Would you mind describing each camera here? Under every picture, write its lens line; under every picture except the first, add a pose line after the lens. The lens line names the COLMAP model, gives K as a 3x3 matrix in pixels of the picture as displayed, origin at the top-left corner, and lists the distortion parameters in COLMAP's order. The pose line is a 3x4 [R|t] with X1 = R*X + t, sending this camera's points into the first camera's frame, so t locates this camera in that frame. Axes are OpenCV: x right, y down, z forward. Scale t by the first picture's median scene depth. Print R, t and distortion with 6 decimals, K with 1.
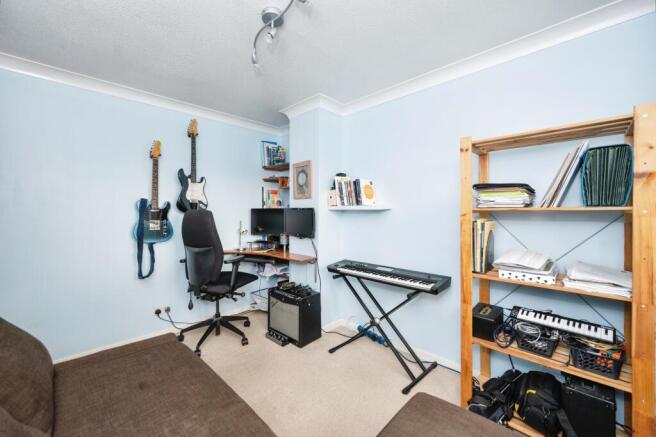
lens RADIAL K [[266.7, 0, 326.5], [0, 266.7, 212.1], [0, 0, 1]] dist [-0.002421, -0.000343]
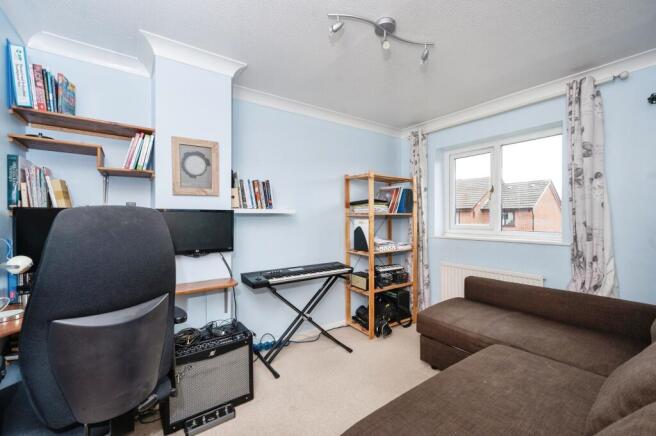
lens RADIAL K [[276.0, 0, 330.7], [0, 276.0, 214.6], [0, 0, 1]] dist [-0.001329, -0.000262]
pose [[0.161320, 0.004481, 0.986892, -0.771795], [0.002004, 0.999986, -0.004868, 0.000297], [-0.986900, 0.002763, 0.161309, 0.618170]]
